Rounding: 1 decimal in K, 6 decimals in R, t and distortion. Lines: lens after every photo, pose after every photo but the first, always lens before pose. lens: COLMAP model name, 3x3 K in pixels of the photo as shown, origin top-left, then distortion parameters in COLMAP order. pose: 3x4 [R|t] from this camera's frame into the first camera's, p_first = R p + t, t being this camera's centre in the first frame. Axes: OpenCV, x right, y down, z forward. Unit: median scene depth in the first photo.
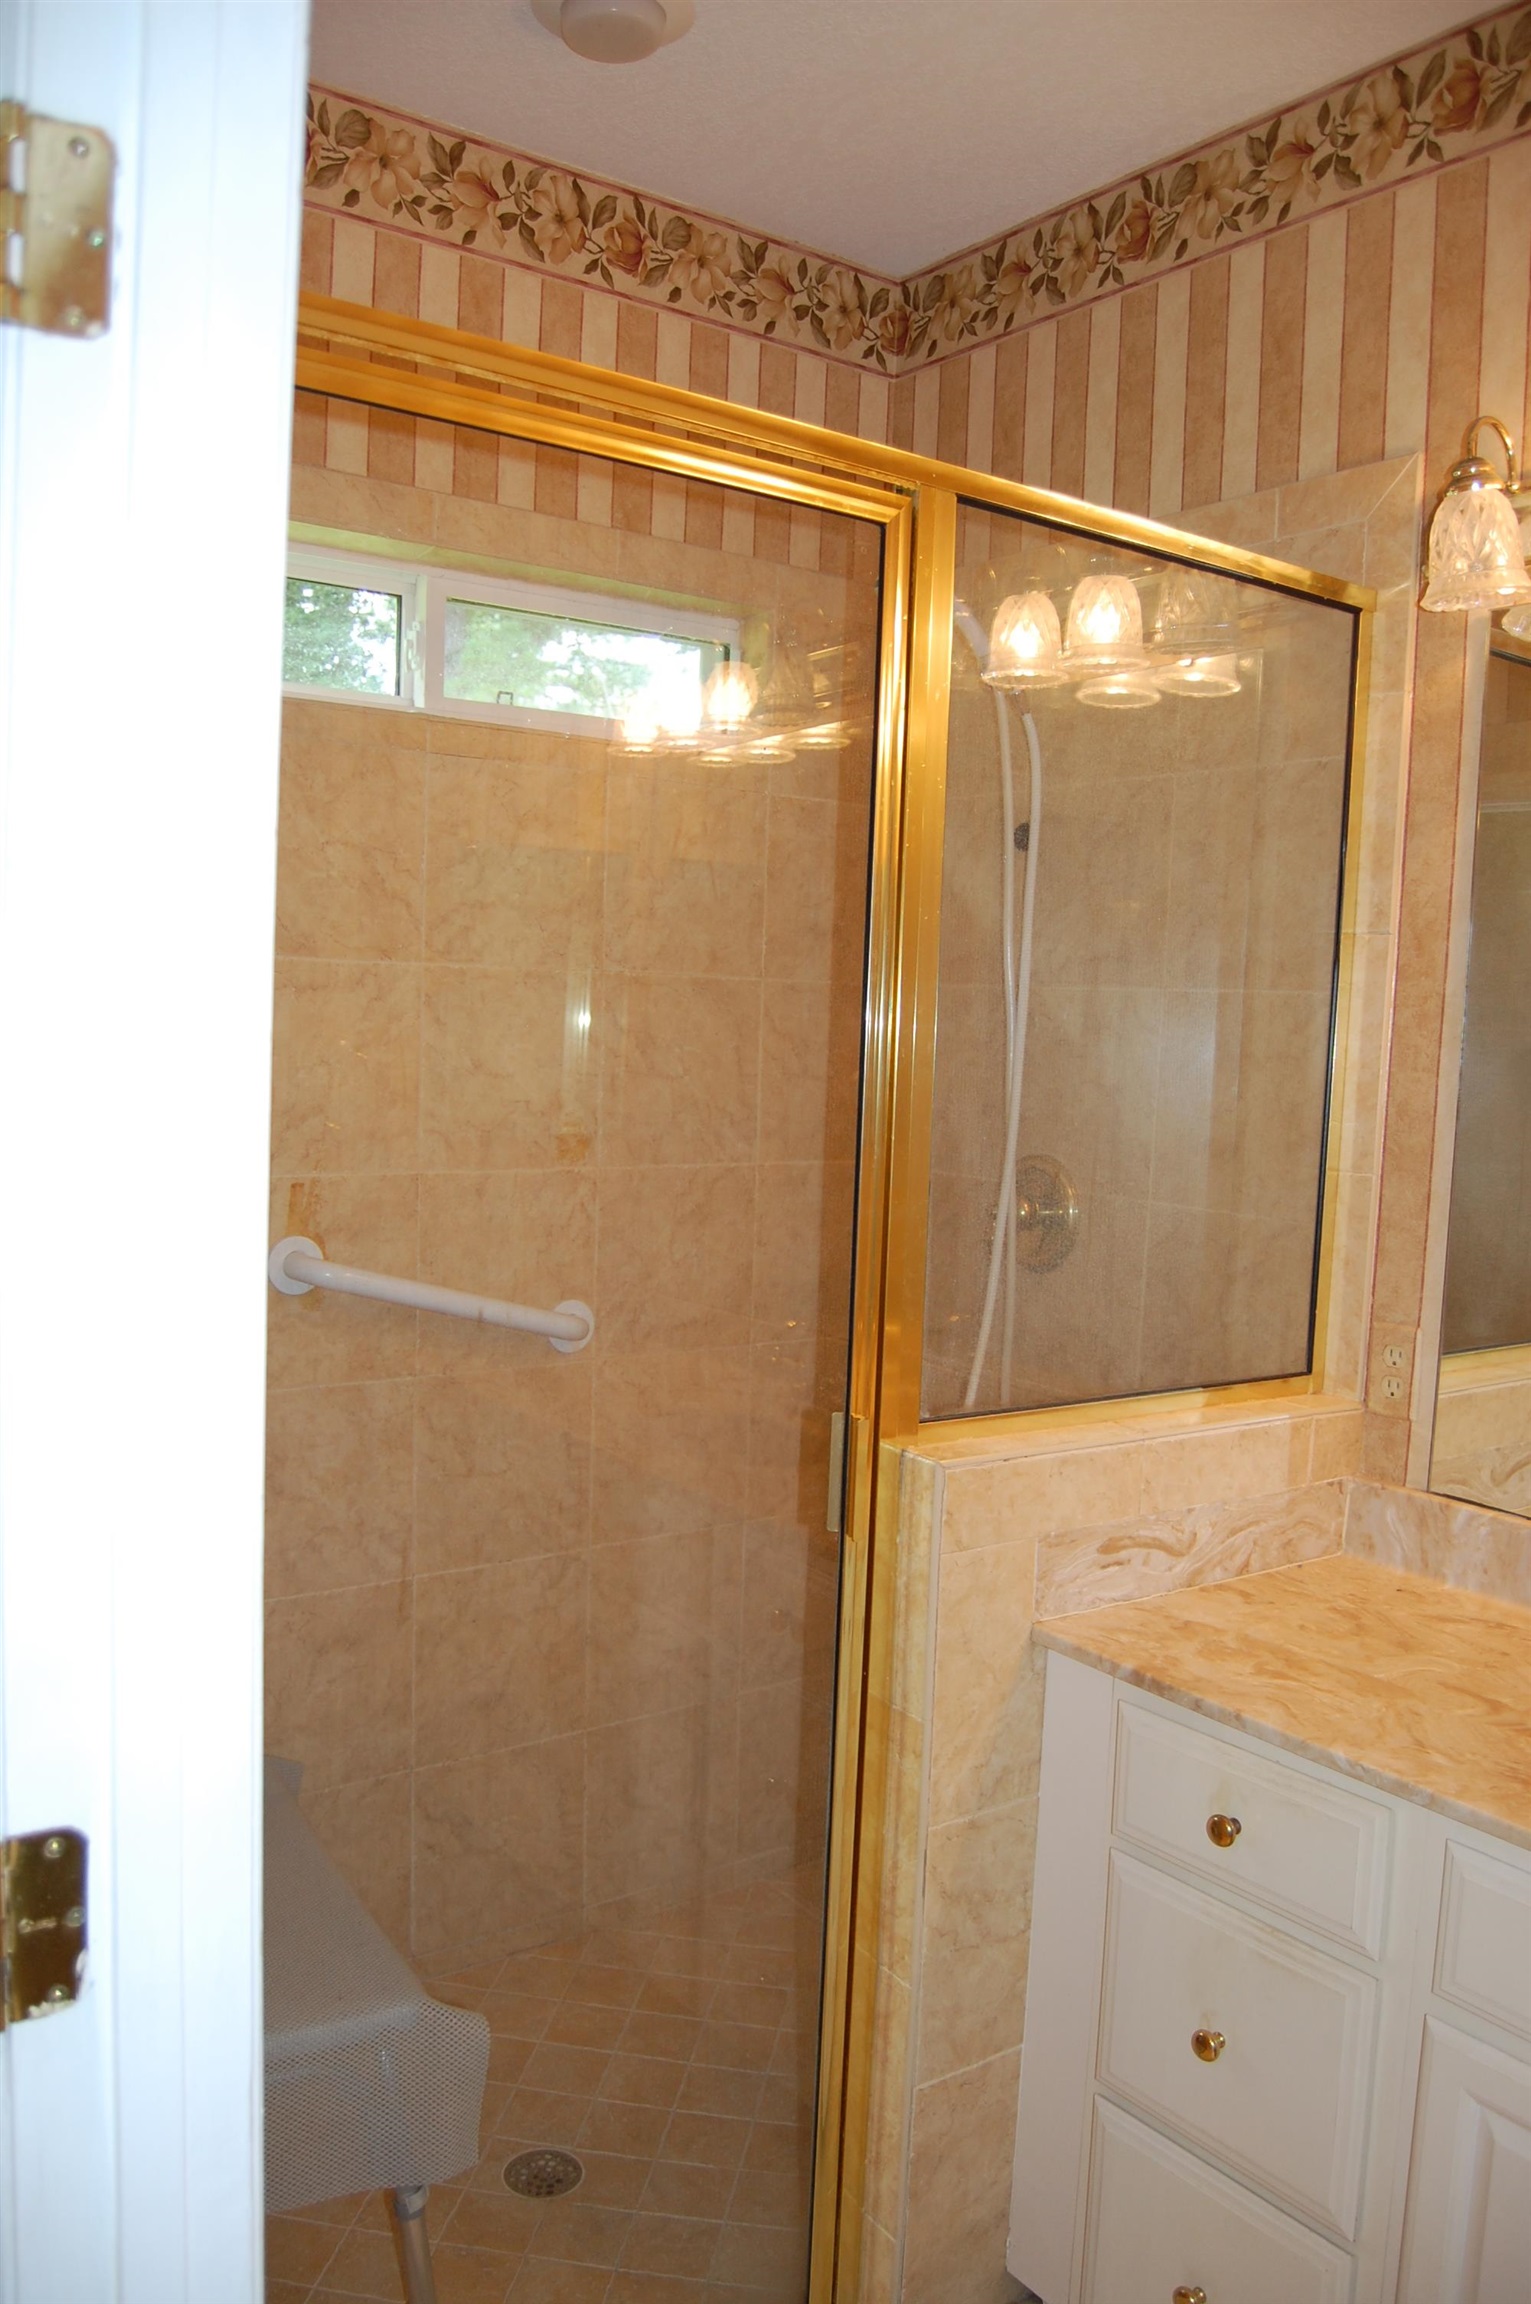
lens RADIAL K [[1793.3, 0, 768.5], [0, 1793.3, 1166.4], [0, 0, 1]] dist [-0.100429, 0.049606]
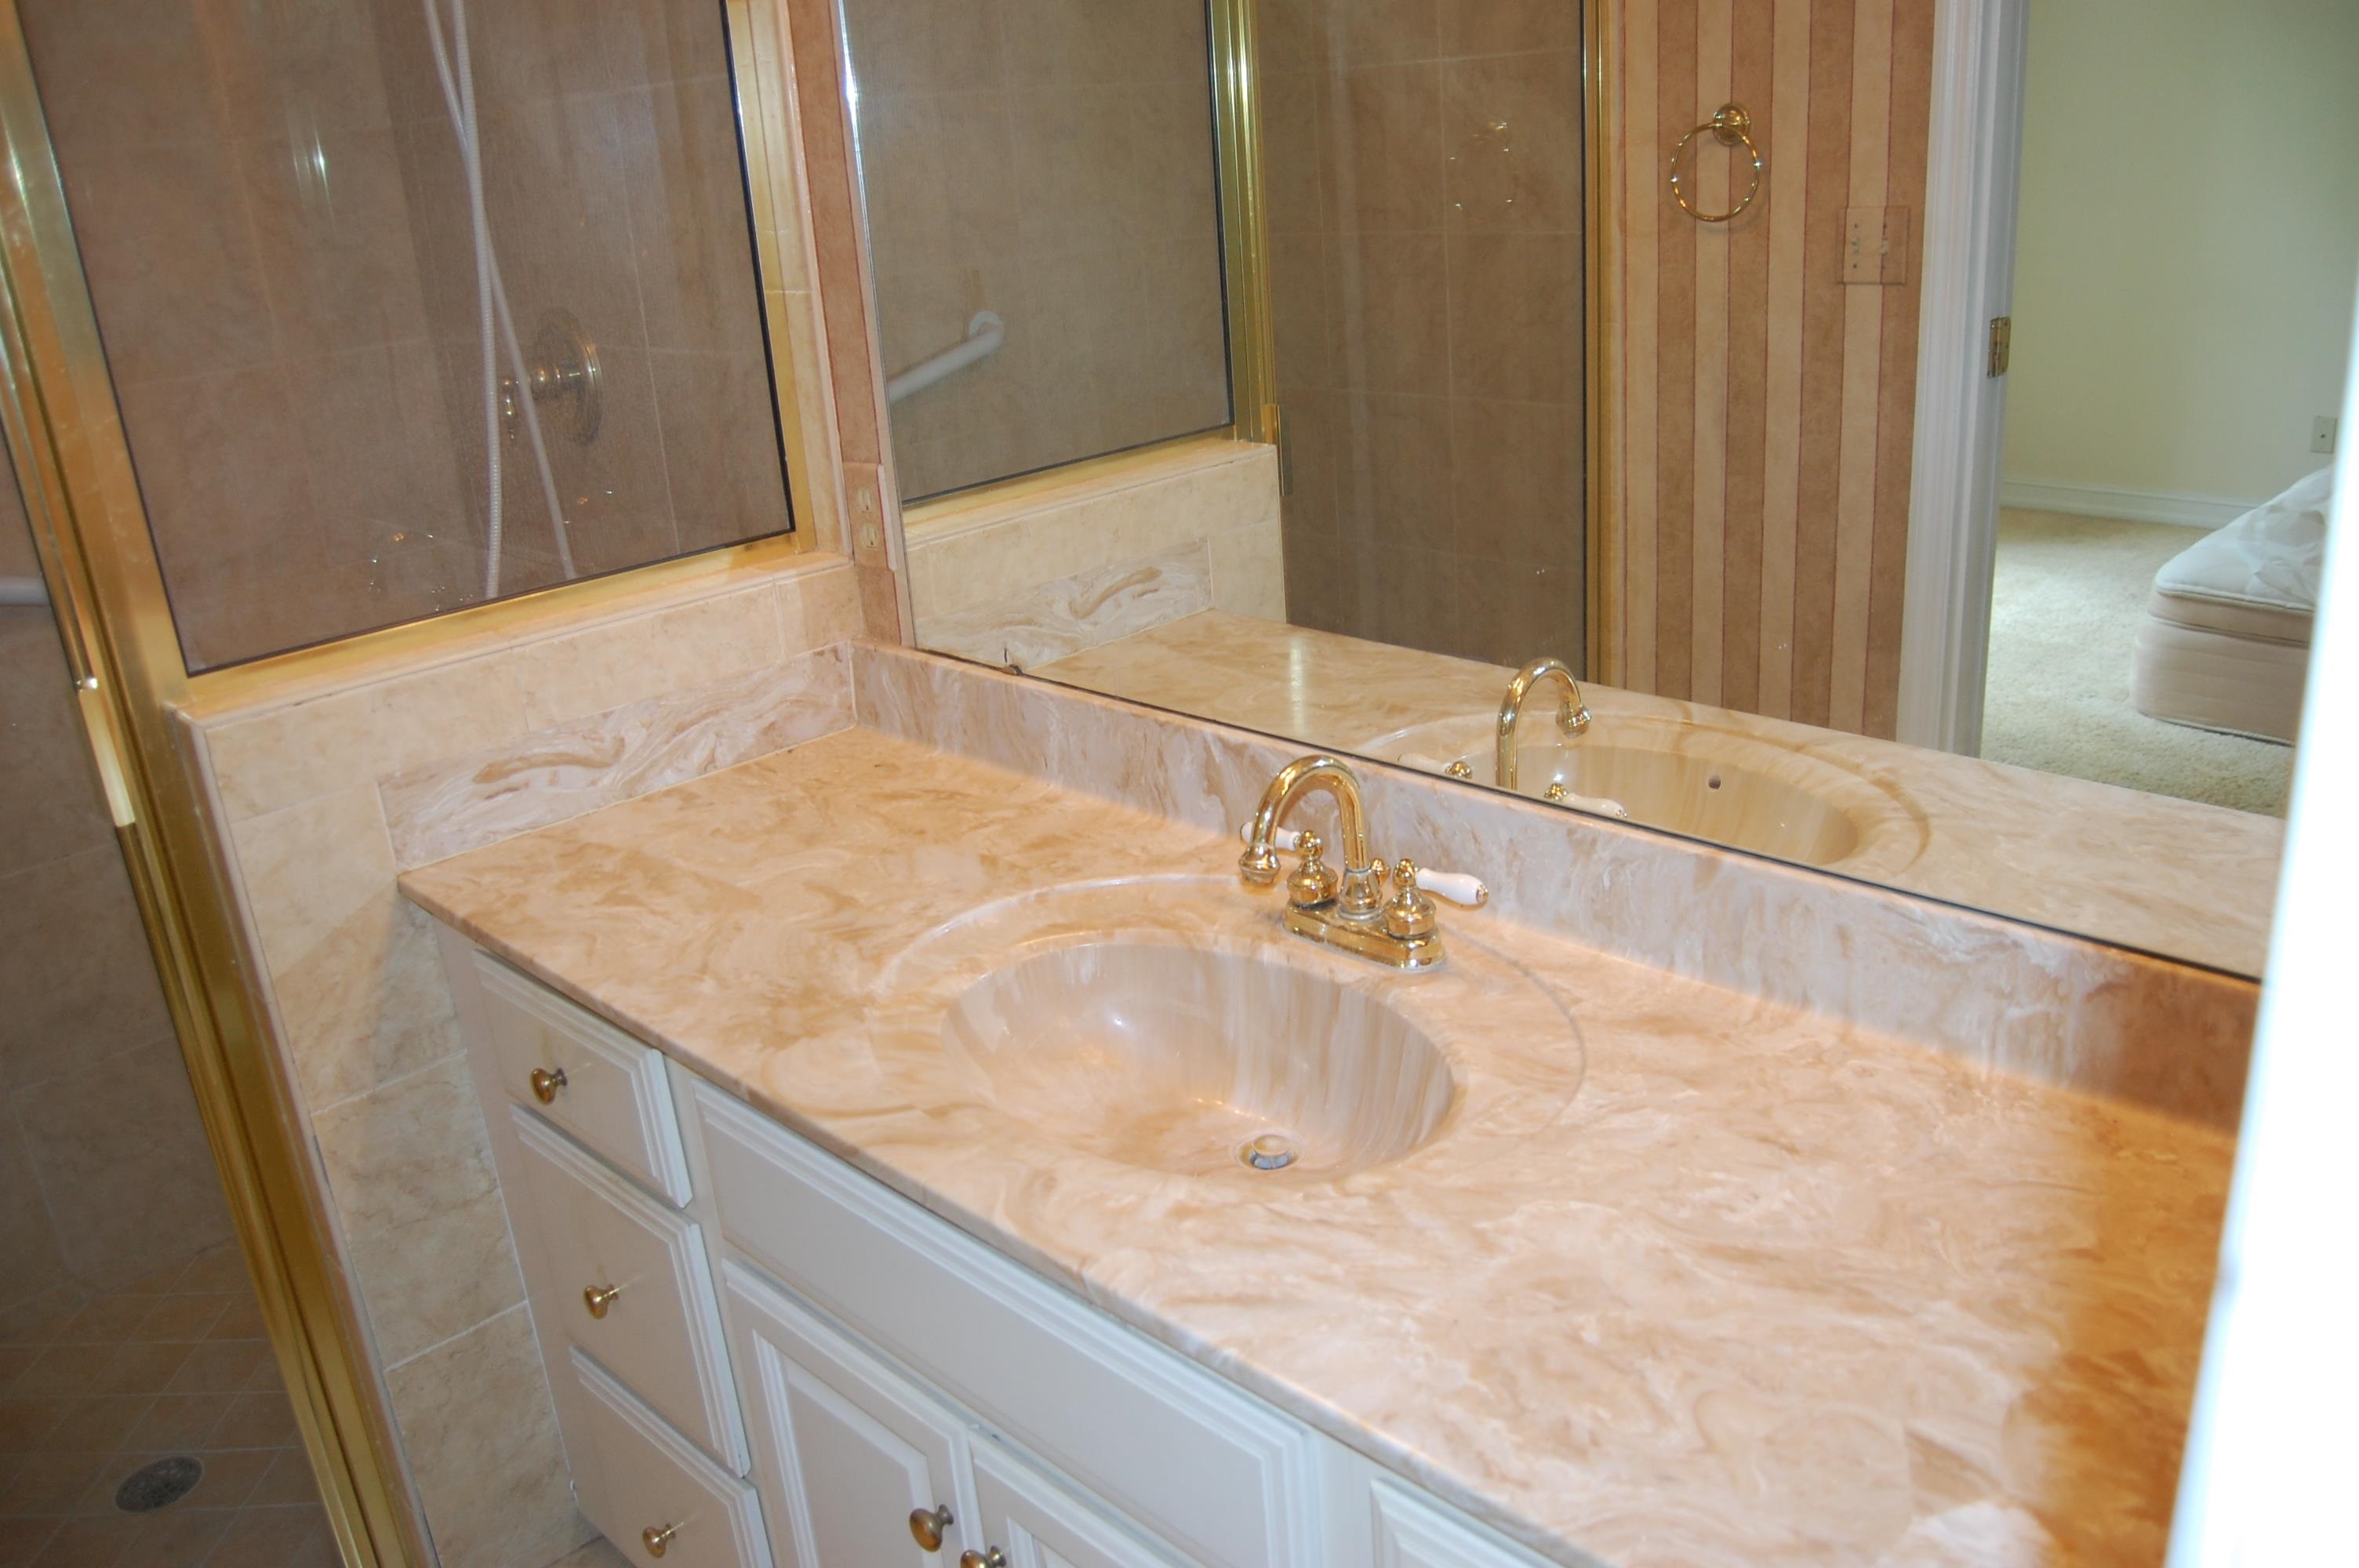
lens RADIAL K [[1835.8, 0, 1179.5], [0, 1835.8, 784.0], [0, 0, 1]] dist [-0.100429, 0.049606]
pose [[0.981703, -0.158050, 0.106200, 0.395651], [0.124338, 0.954481, 0.271121, 0.017206], [-0.144216, -0.252956, 0.956669, 0.088183]]
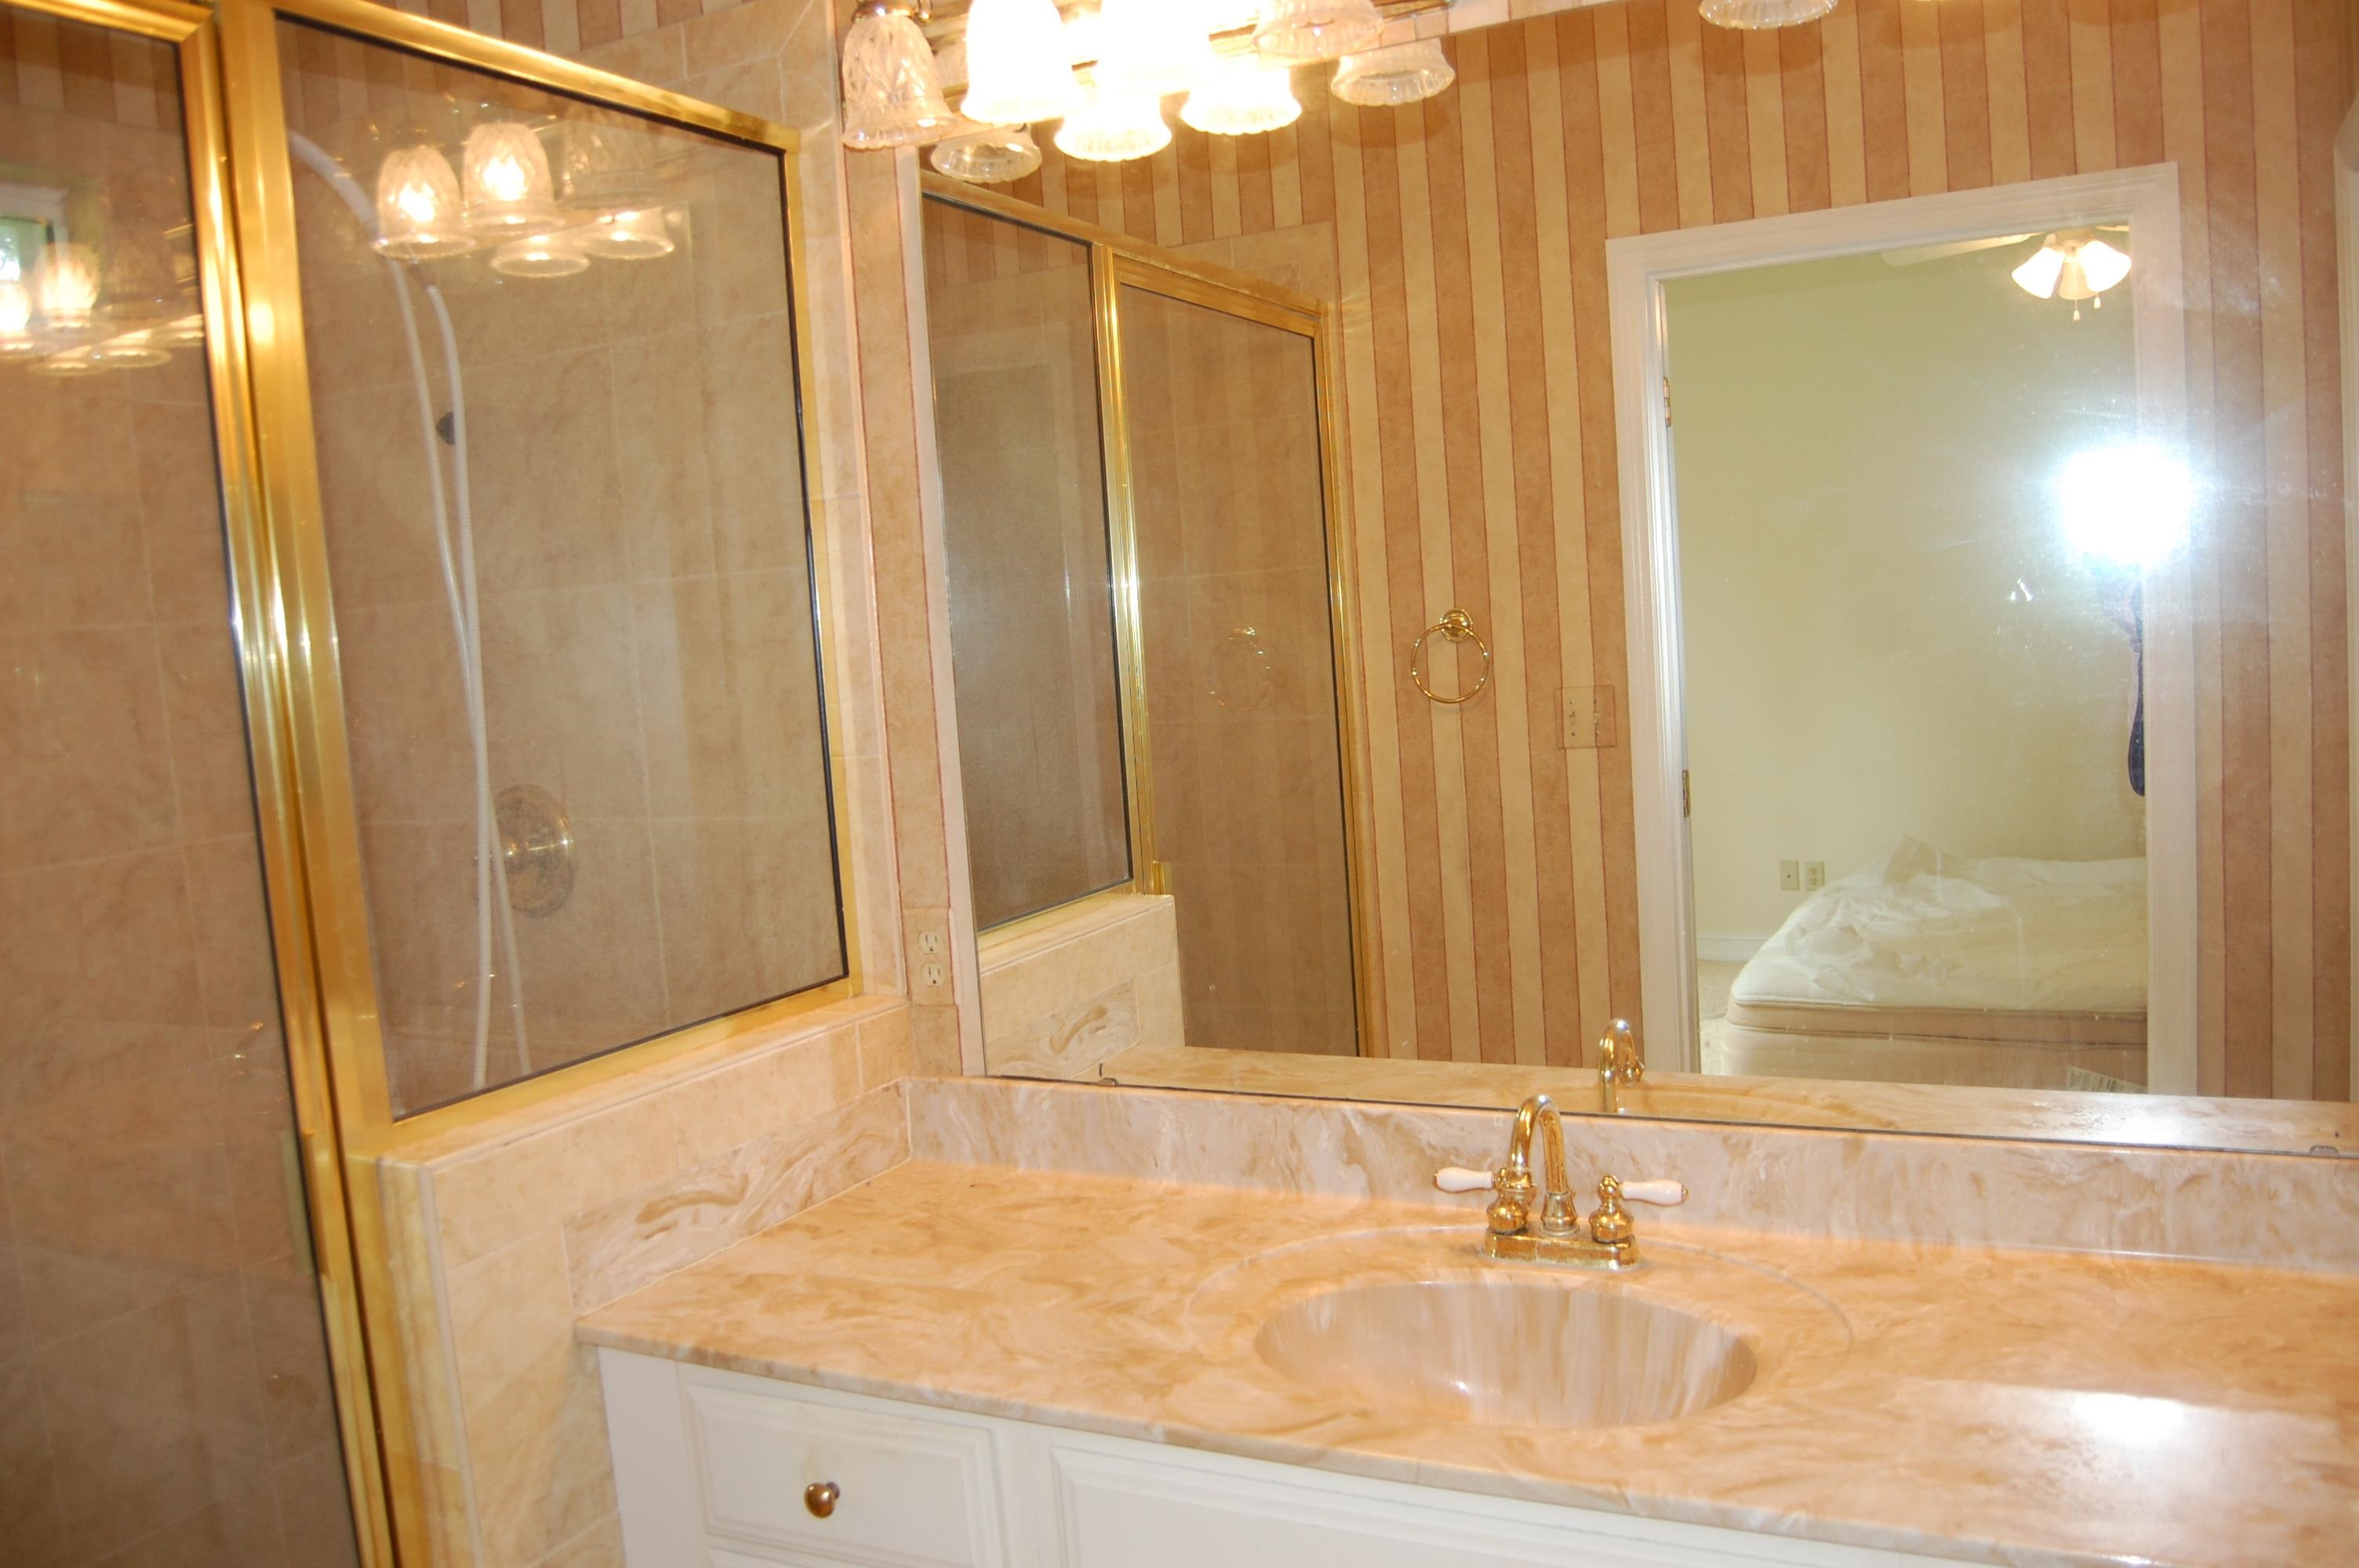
lens RADIAL K [[1835.8, 0, 1179.5], [0, 1835.8, 784.0], [0, 0, 1]] dist [-0.100429, 0.049606]
pose [[0.884661, -0.144338, 0.443329, 0.052063], [0.142044, 0.989108, 0.038582, 0.005457], [-0.444069, 0.028840, 0.895528, 0.067403]]
